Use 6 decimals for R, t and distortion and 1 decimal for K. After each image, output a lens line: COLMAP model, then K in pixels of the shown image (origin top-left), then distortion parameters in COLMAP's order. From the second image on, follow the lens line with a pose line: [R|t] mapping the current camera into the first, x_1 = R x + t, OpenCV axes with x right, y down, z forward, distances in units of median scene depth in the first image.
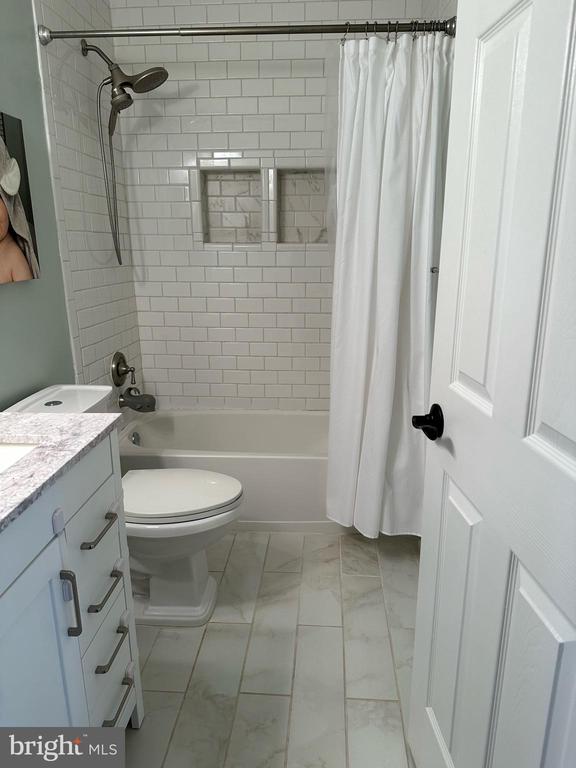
lens RADIAL K [[538.8, 0, 287.9], [0, 538.8, 384.3], [0, 0, 1]] dist [0.002317, -0.001199]
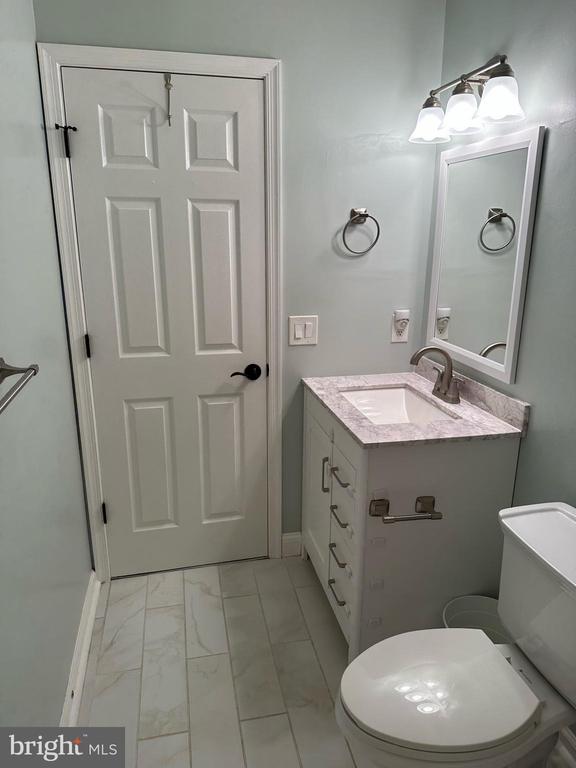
lens RADIAL K [[538.8, 0, 286.0], [0, 538.8, 383.8], [0, 0, 1]] dist [0.002317, -0.001199]
pose [[-0.957363, 0.074992, -0.278986, 0.182974], [-0.080070, 0.859004, 0.505669, -0.608989], [0.277571, 0.506447, -0.816373, 1.687952]]
